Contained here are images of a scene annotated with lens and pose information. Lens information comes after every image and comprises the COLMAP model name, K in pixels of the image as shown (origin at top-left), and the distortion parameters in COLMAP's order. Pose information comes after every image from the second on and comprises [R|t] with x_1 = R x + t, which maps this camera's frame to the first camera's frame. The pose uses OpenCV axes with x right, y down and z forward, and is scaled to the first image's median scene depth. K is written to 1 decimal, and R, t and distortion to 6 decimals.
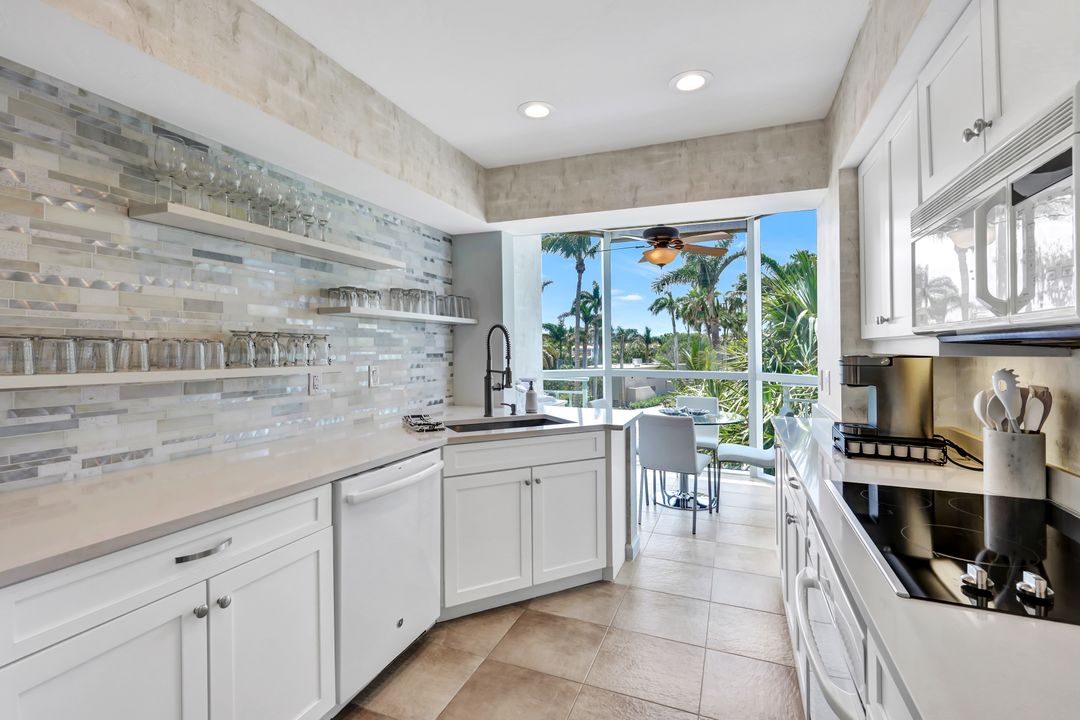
lens RADIAL K [[493.6, 0, 542.9], [0, 493.6, 363.1], [0, 0, 1]] dist [0.004067, -0.000448]
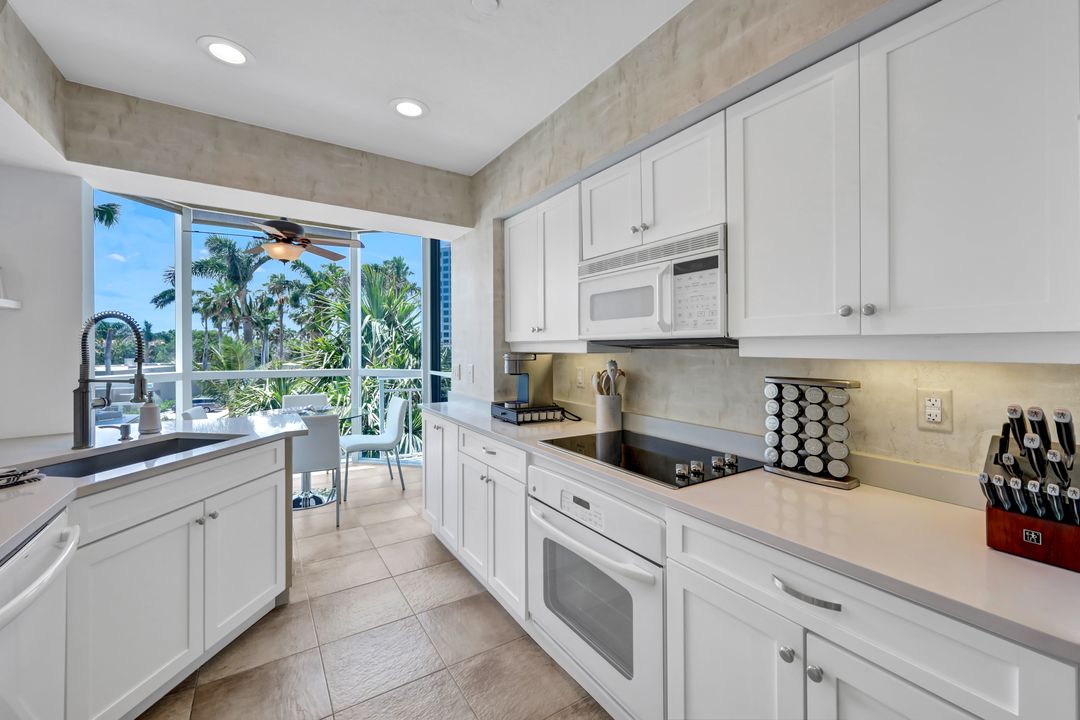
lens RADIAL K [[436.3, 0, 545.8], [0, 436.3, 354.2], [0, 0, 1]] dist [-0.000671, 0.000266]
pose [[0.574989, -0.010606, 0.818093, -0.252898], [0.021231, 0.999773, -0.001961, -0.006049], [-0.817886, 0.018496, 0.575083, 0.147468]]
